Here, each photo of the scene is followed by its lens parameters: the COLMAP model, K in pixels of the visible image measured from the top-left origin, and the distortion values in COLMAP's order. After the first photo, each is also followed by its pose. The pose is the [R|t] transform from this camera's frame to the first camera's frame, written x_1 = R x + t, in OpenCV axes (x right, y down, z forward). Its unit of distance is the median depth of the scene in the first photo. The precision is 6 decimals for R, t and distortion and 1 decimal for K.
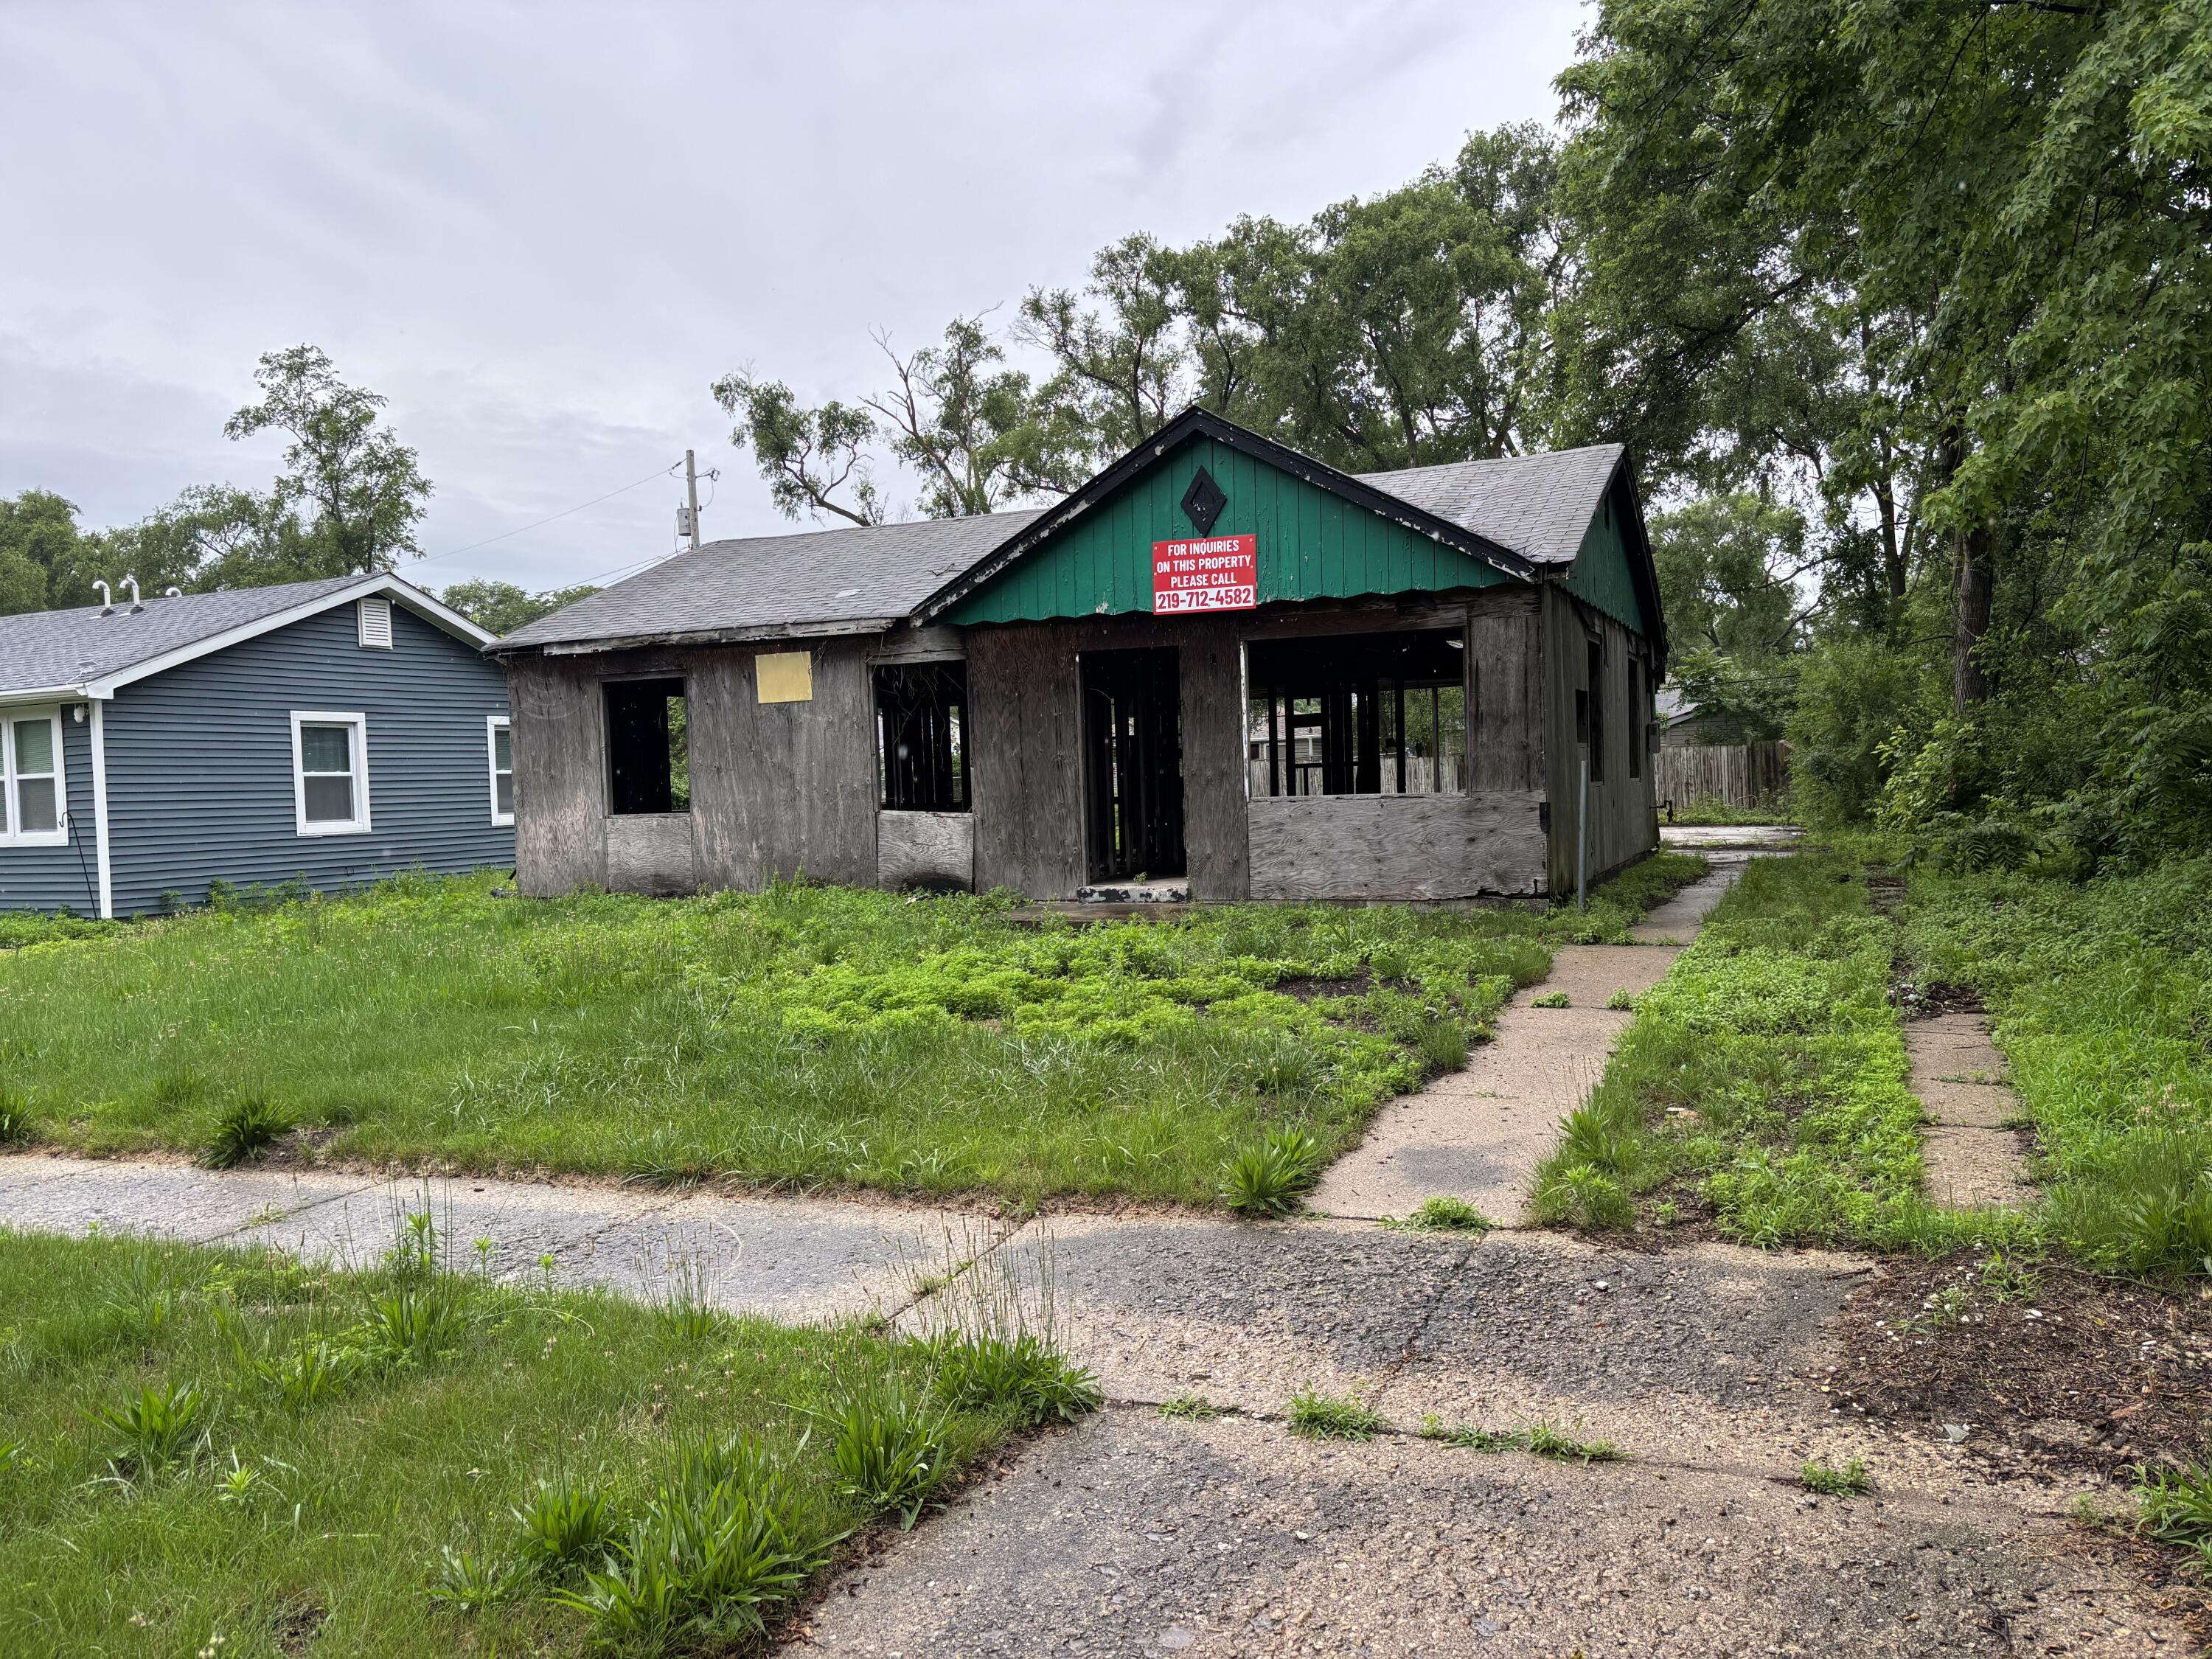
lens RADIAL K [[1670.6, 0, 1114.8], [0, 1670.6, 810.4], [0, 0, 1]] dist [0.062640, -0.066536]
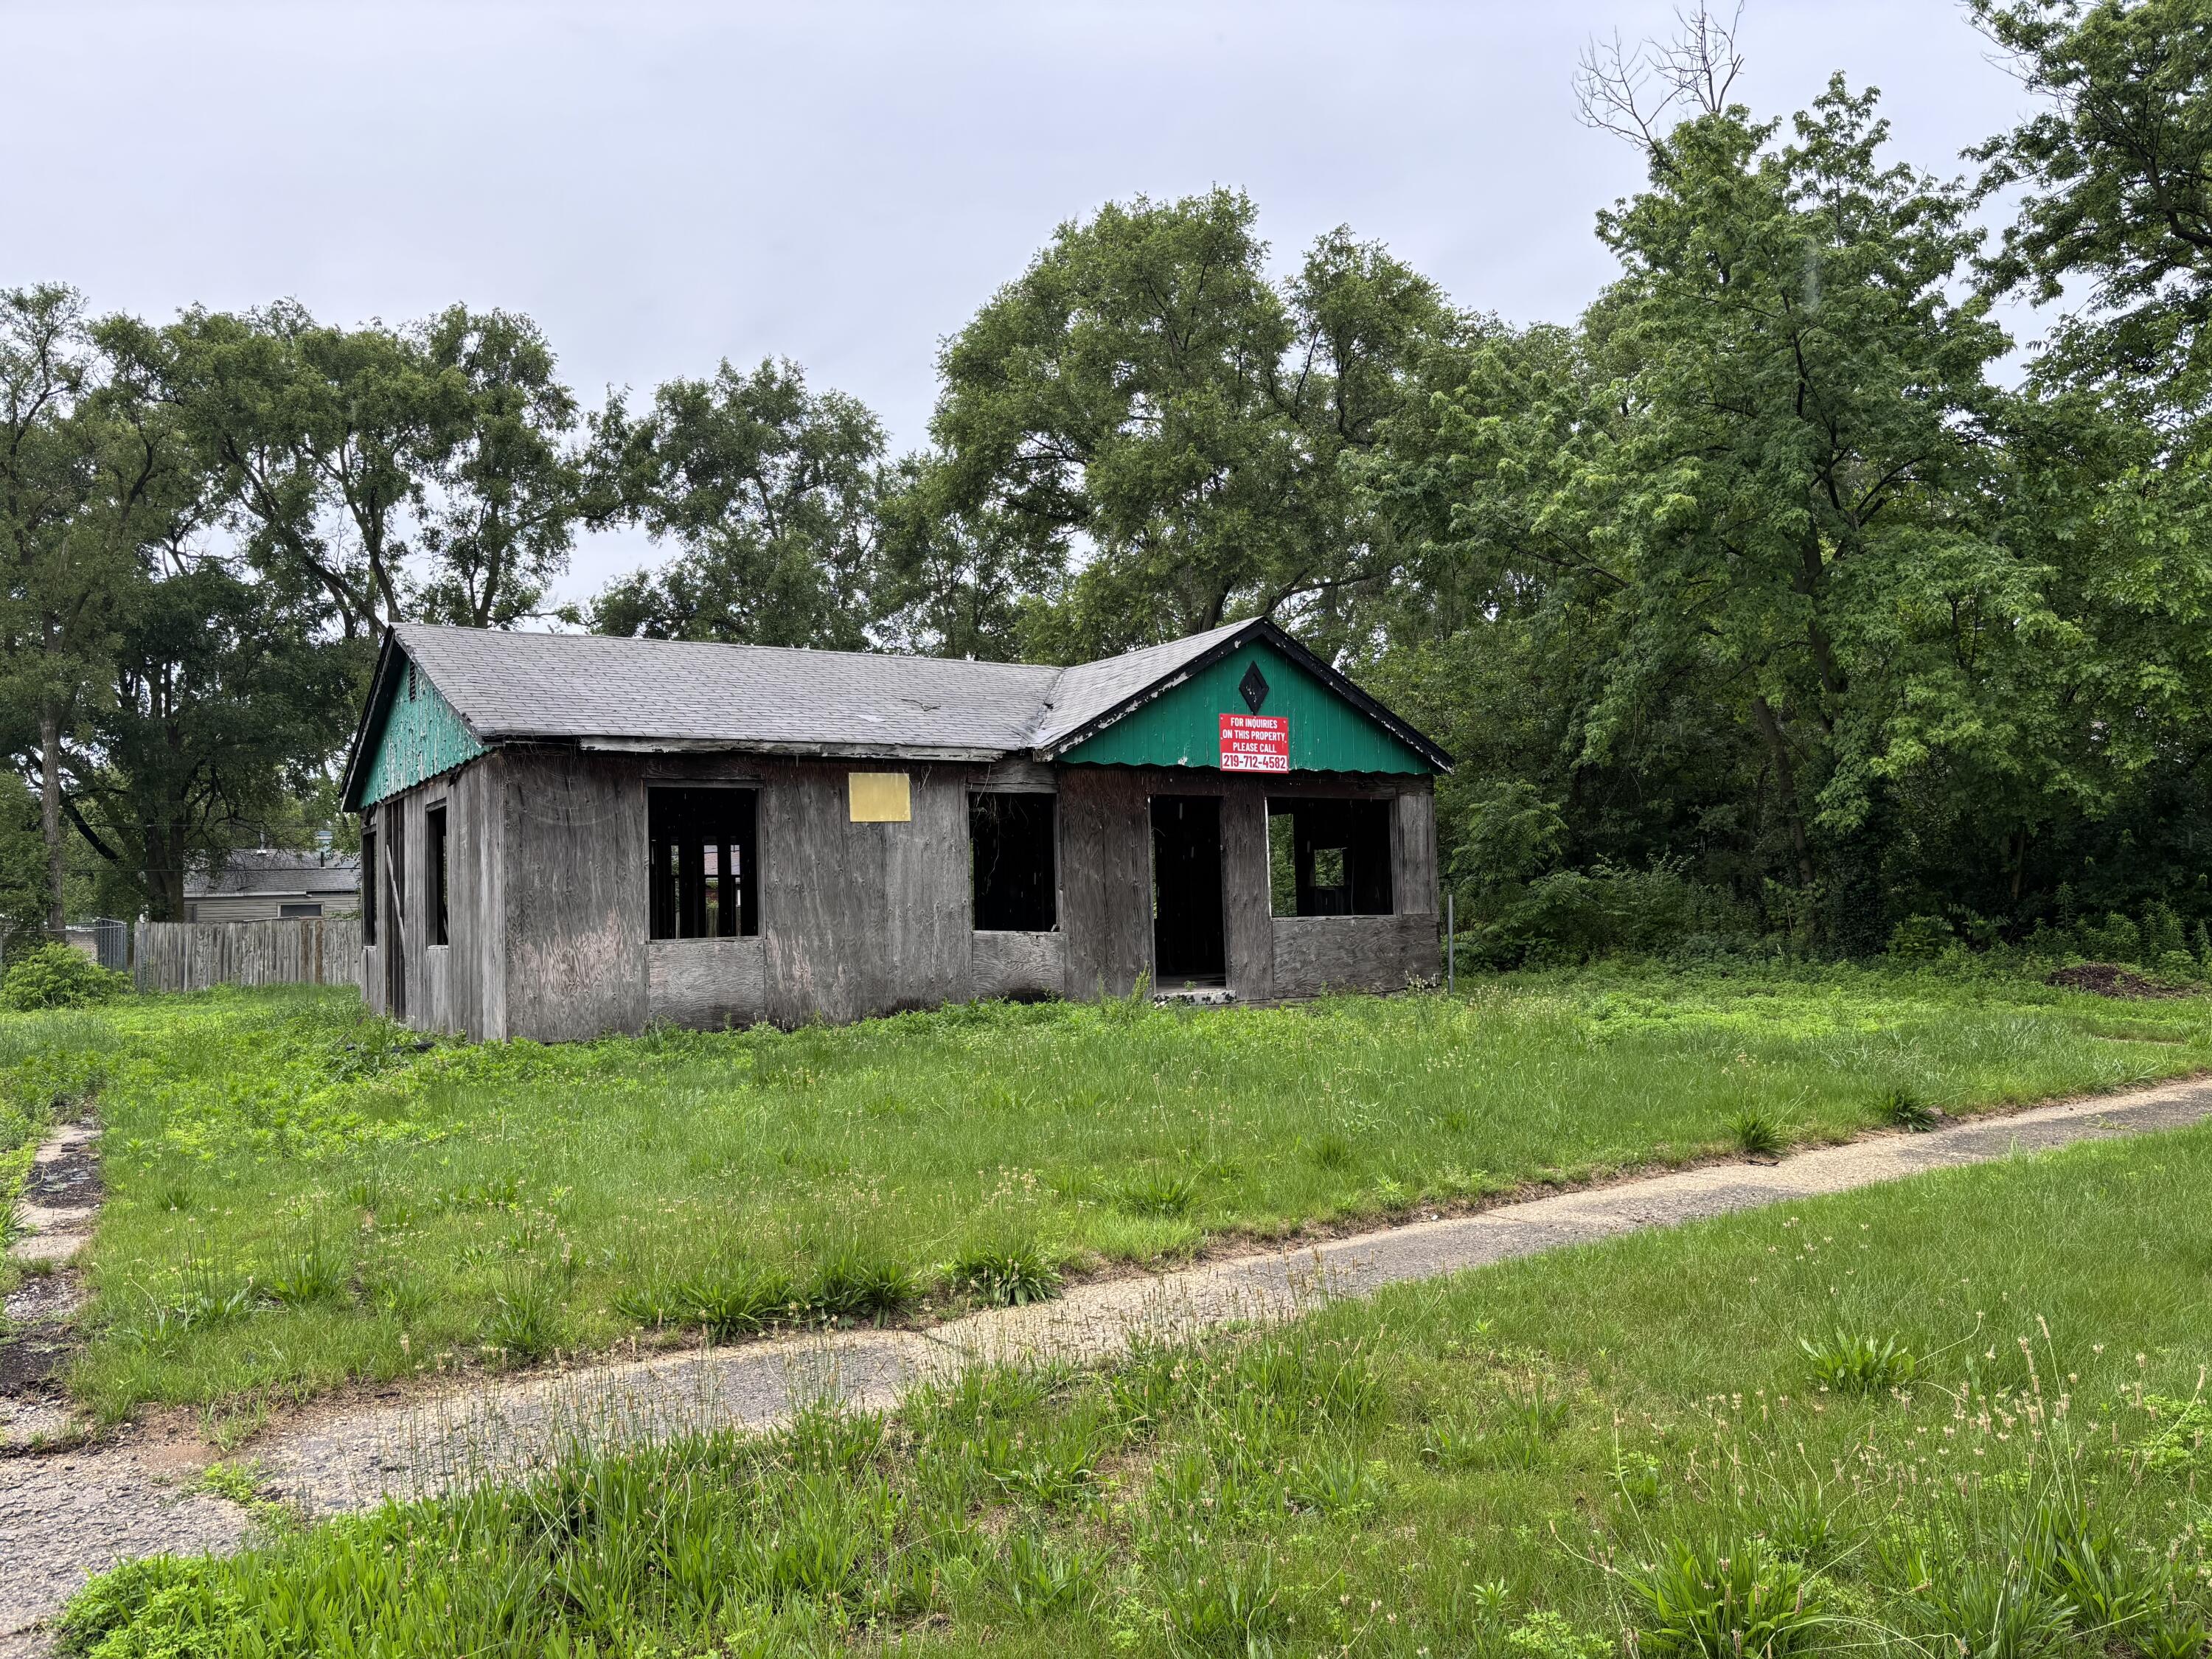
lens RADIAL K [[1687.2, 0, 1114.6], [0, 1687.2, 760.1], [0, 0, 1]] dist [0.092884, -0.070749]
pose [[0.563497, 0.092192, 0.820958, -0.961483], [0.027104, 0.991155, -0.129909, 0.033749], [-0.825674, 0.095454, 0.556014, 0.329516]]
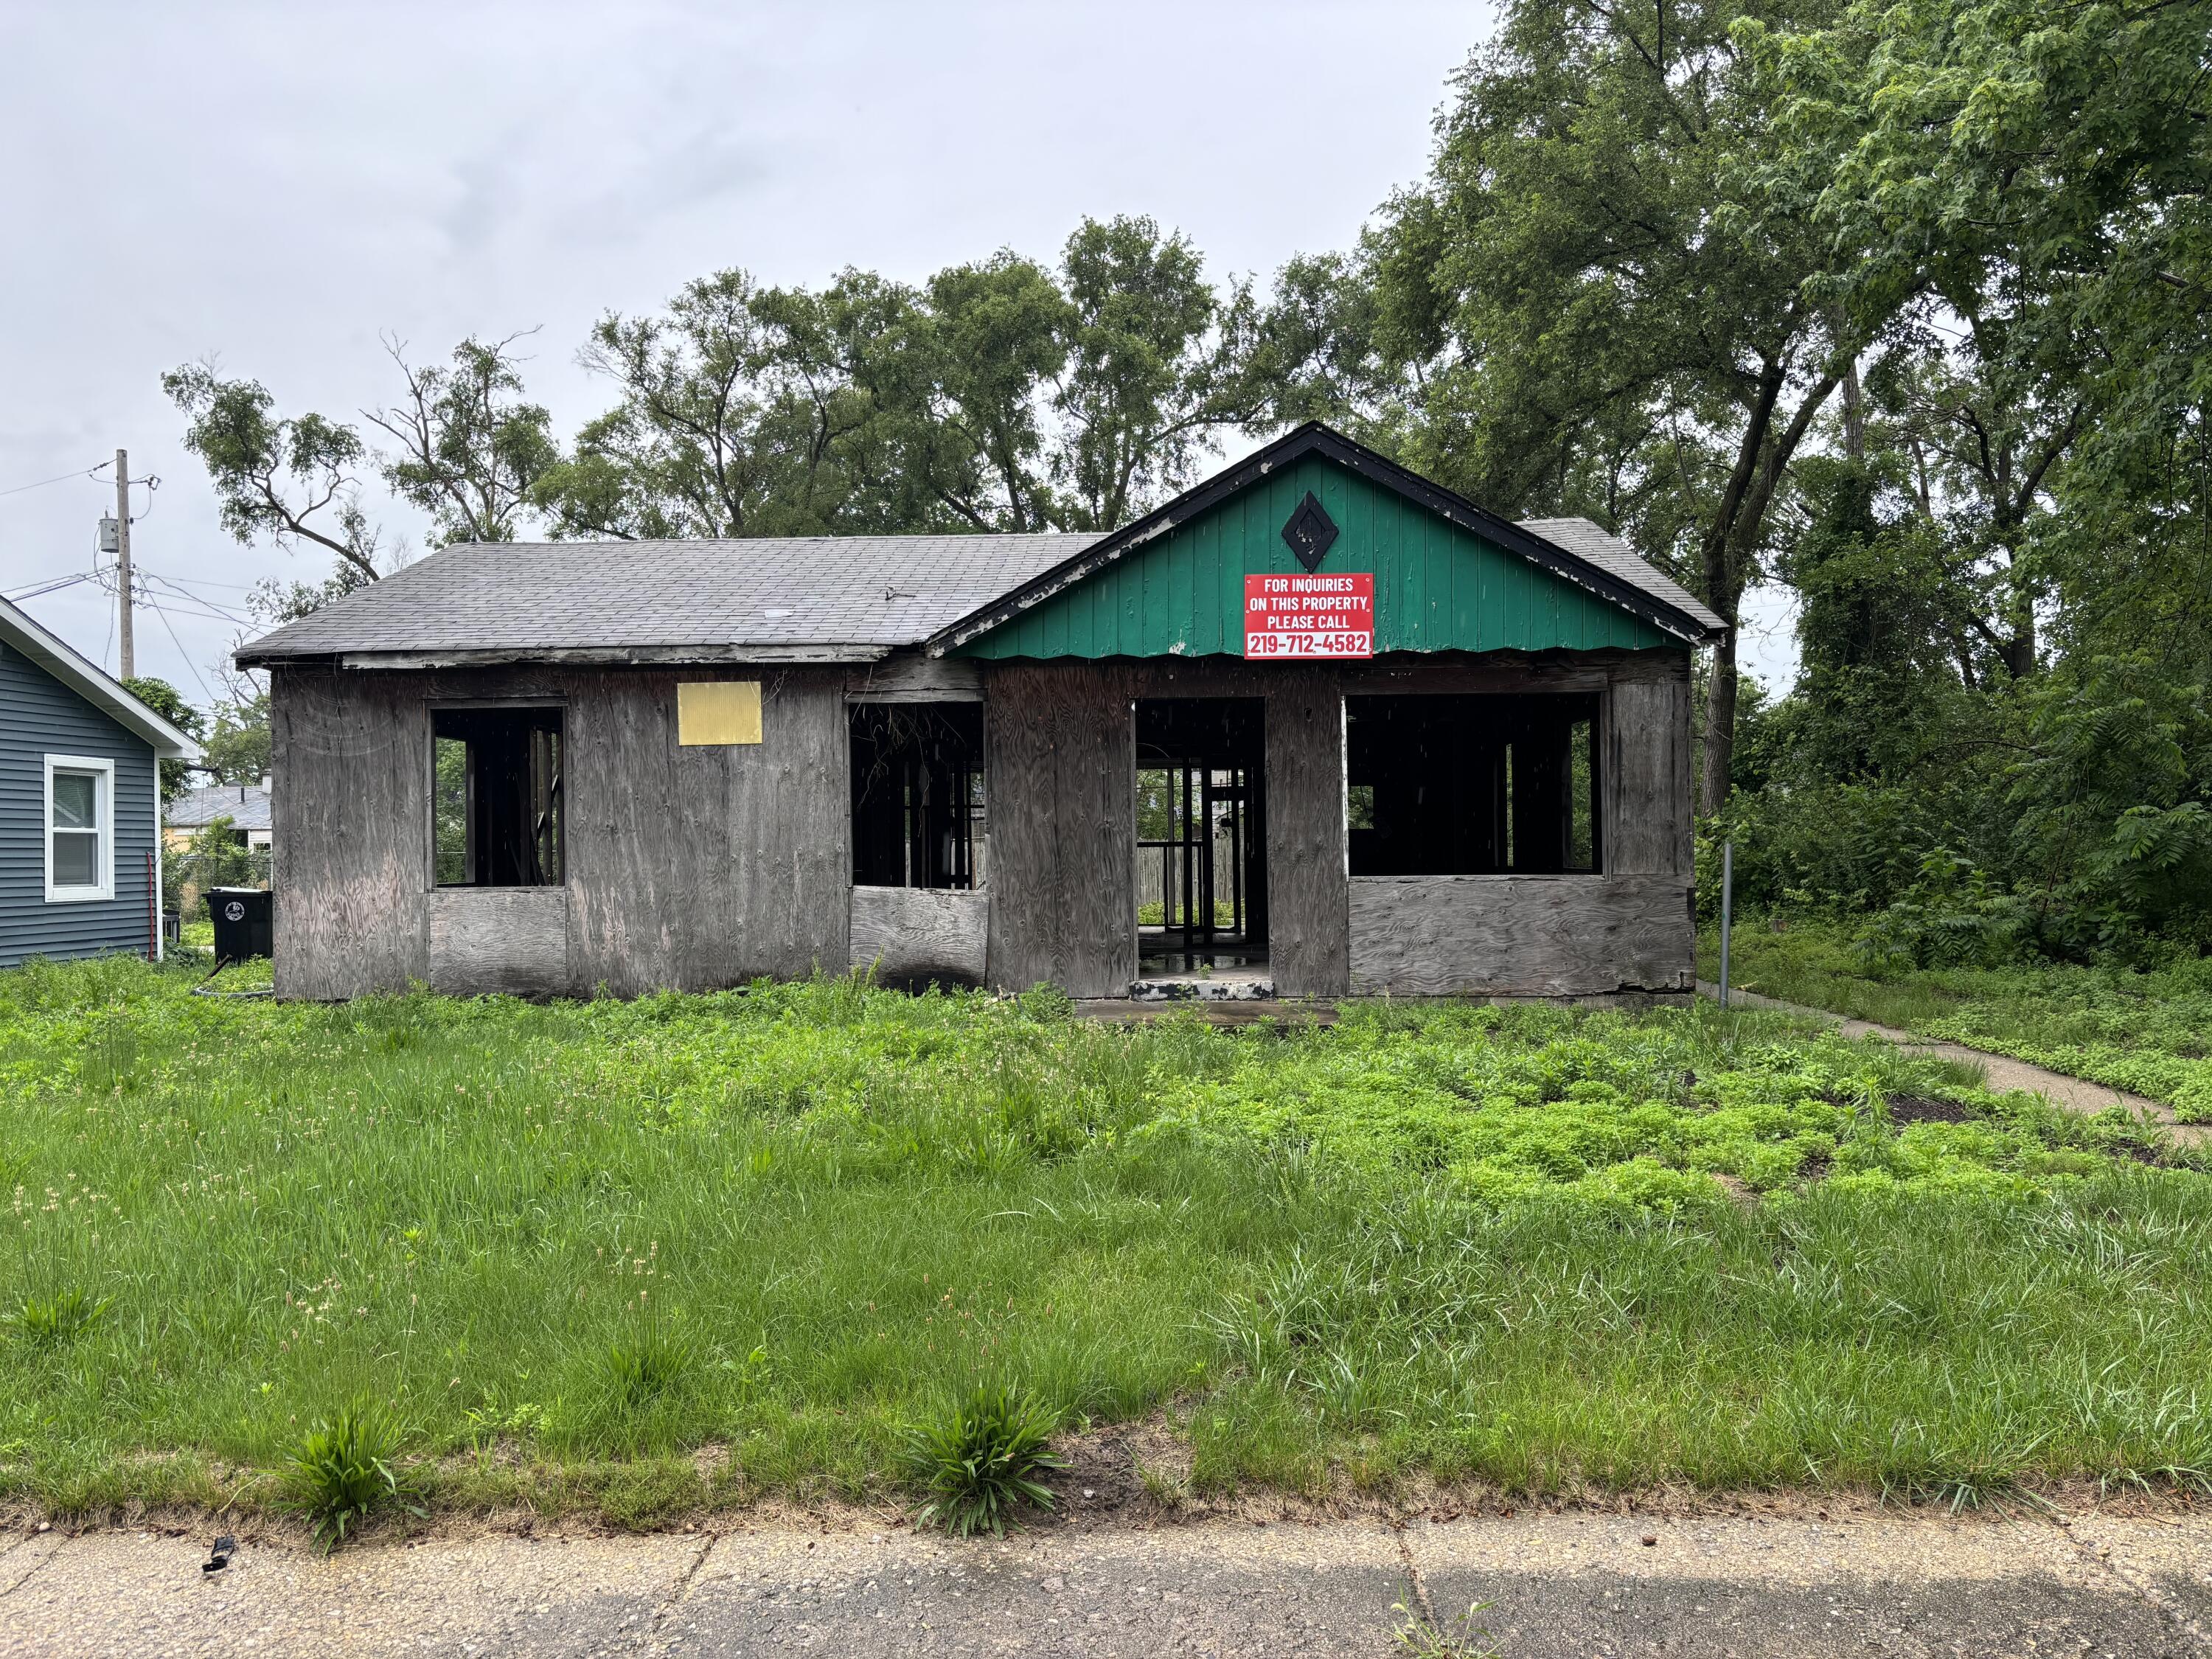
lens RADIAL K [[1670.6, 0, 1114.8], [0, 1670.6, 810.4], [0, 0, 1]] dist [0.062640, -0.066536]
pose [[0.936067, 0.030859, 0.350465, -0.302585], [-0.012360, 0.998415, -0.054899, 0.006276], [-0.351604, 0.047057, 0.934965, 0.212412]]
